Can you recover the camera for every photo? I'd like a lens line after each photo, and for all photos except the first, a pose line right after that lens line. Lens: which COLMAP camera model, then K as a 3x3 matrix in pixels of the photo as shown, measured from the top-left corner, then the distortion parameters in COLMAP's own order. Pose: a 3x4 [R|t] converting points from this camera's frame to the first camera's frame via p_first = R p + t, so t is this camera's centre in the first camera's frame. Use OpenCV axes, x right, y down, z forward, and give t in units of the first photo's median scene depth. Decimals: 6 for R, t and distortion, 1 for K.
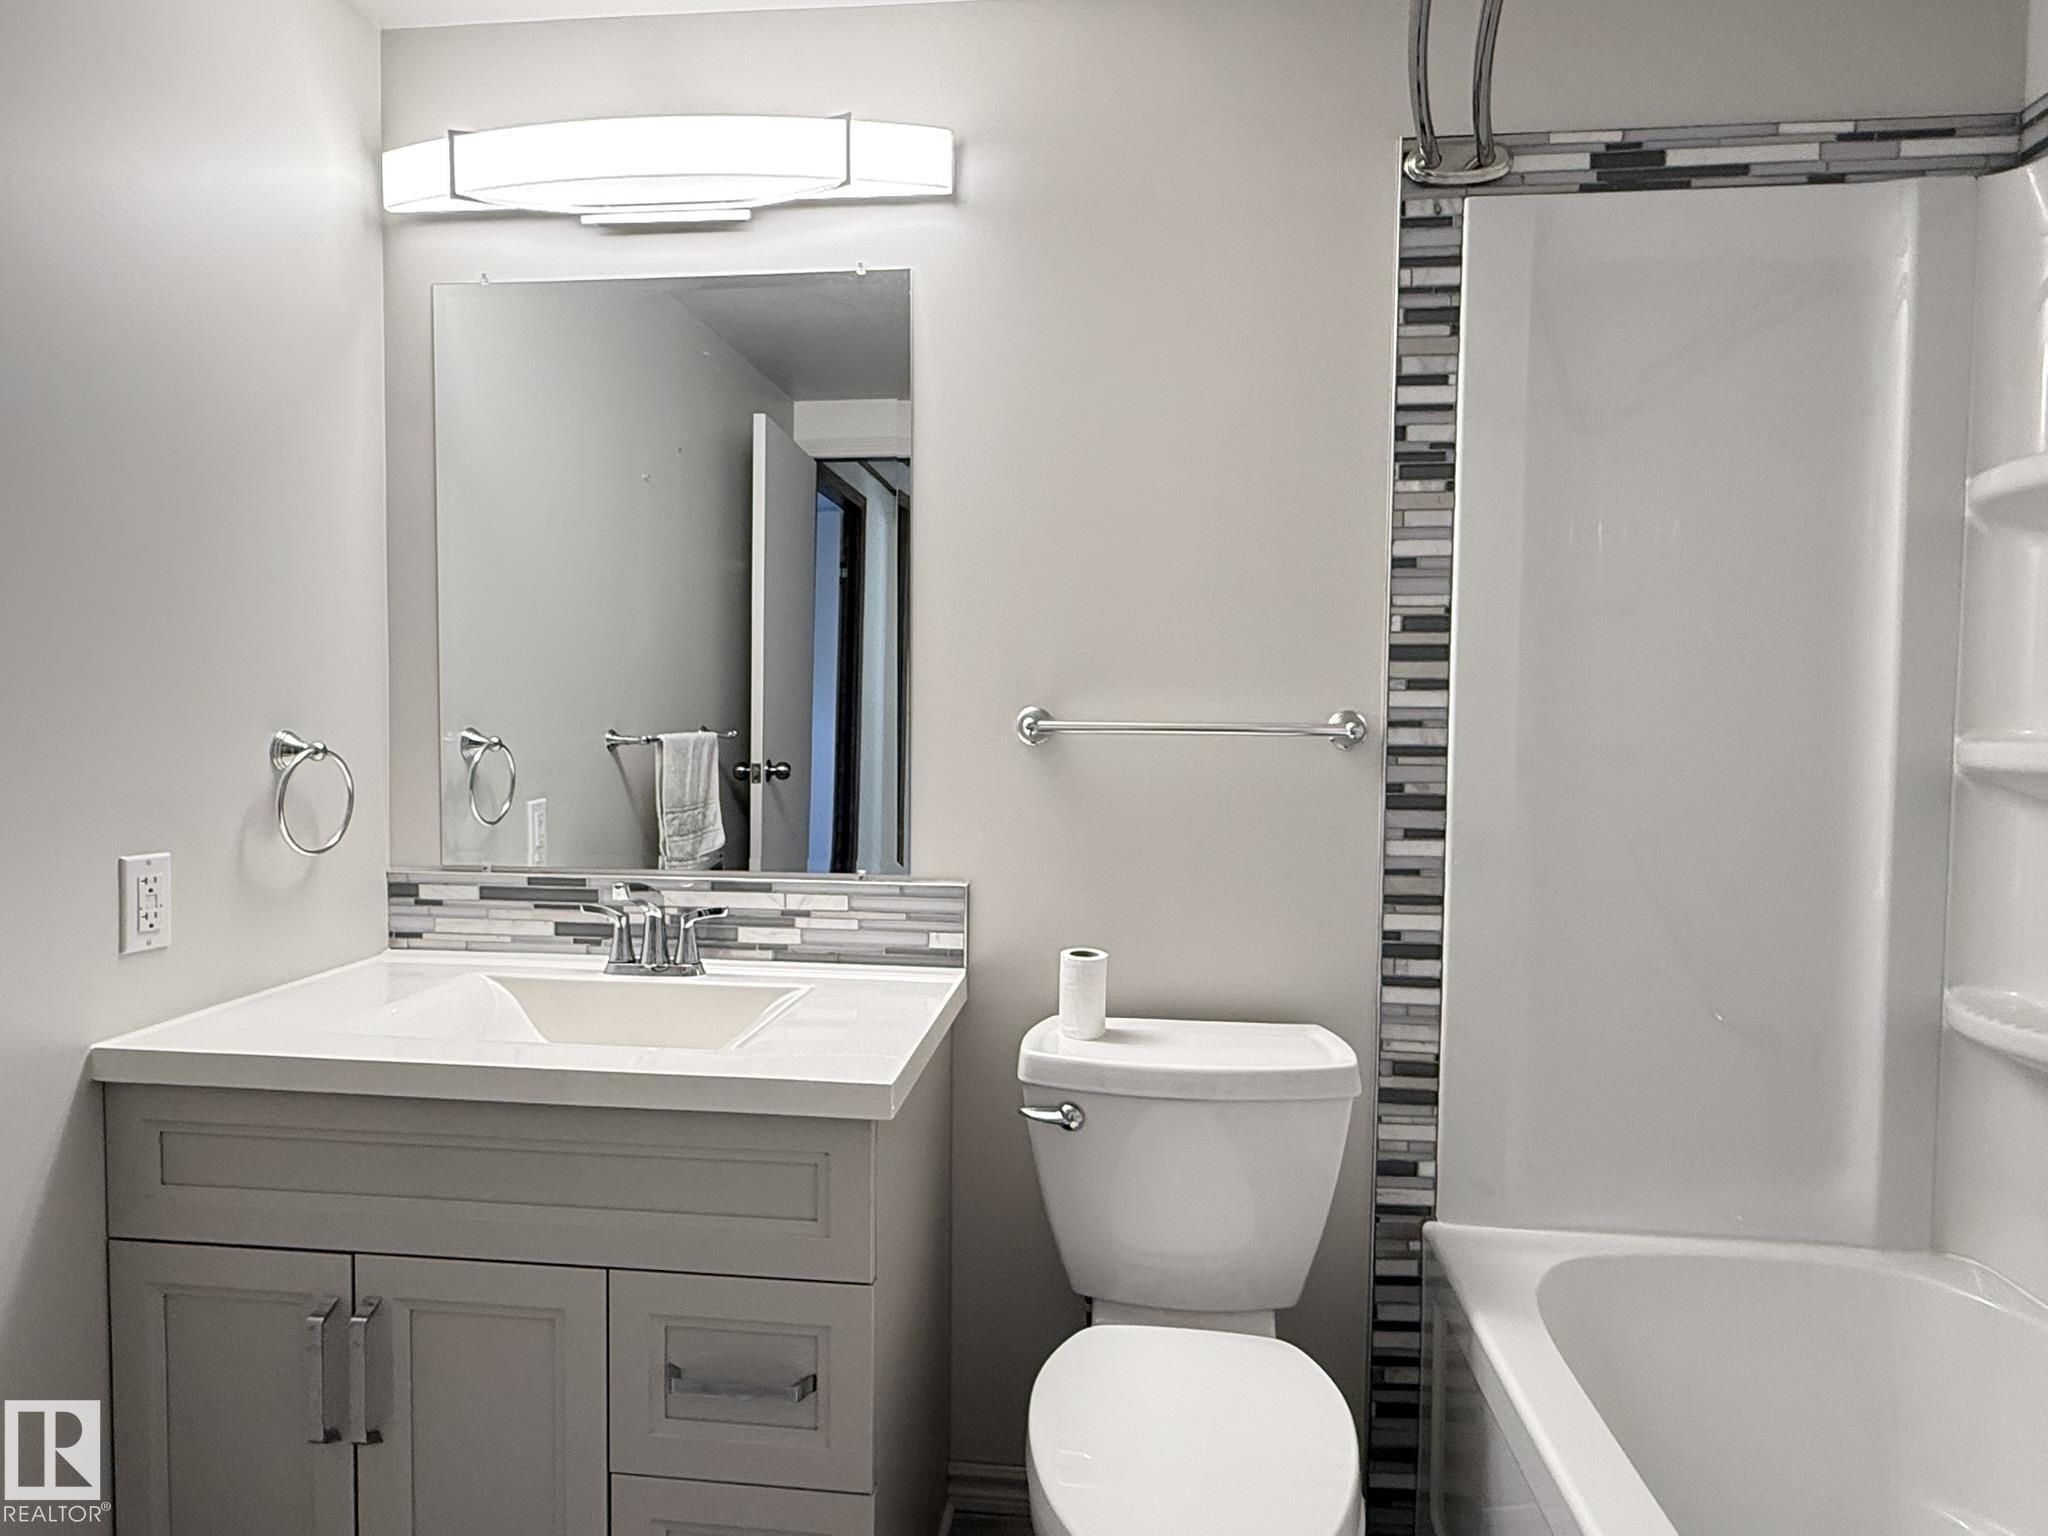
lens RADIAL K [[1201.8, 0, 1008.8], [0, 1201.8, 765.3], [0, 0, 1]] dist [-0.000355, 0.000208]
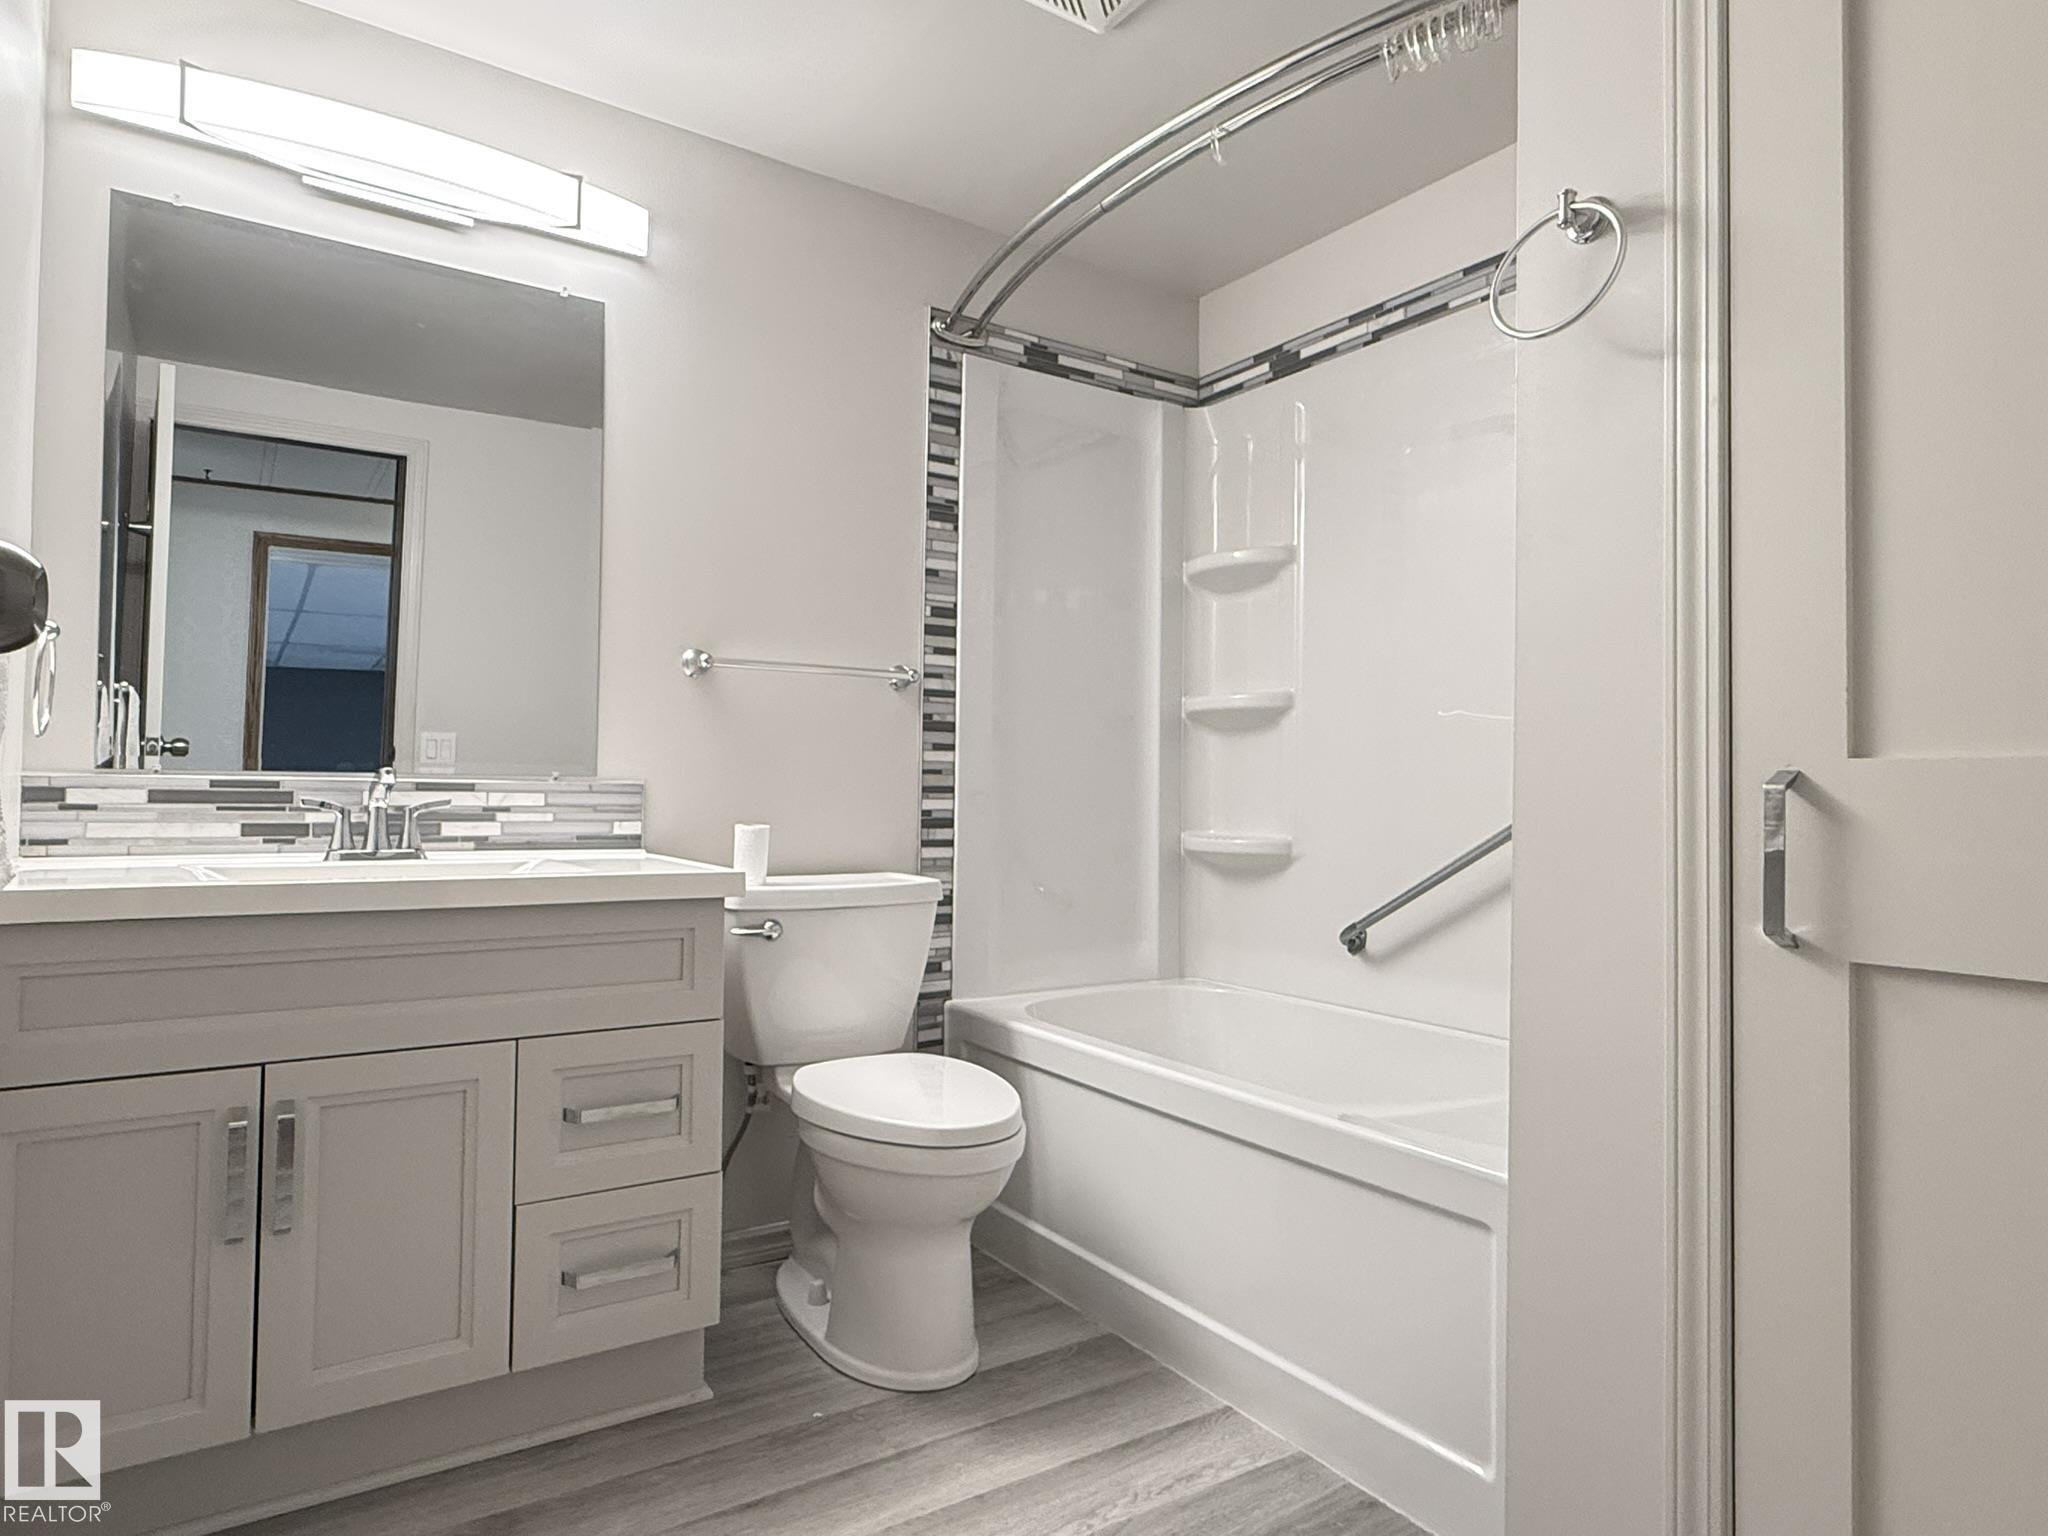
lens RADIAL K [[1201.8, 0, 1008.8], [0, 1201.8, 765.3], [0, 0, 1]] dist [-0.000355, 0.000208]
pose [[0.767263, 0.016136, 0.641130, -0.591161], [0.022019, 0.998431, -0.051479, 0.163964], [-0.640955, 0.053615, 0.765704, -0.245695]]
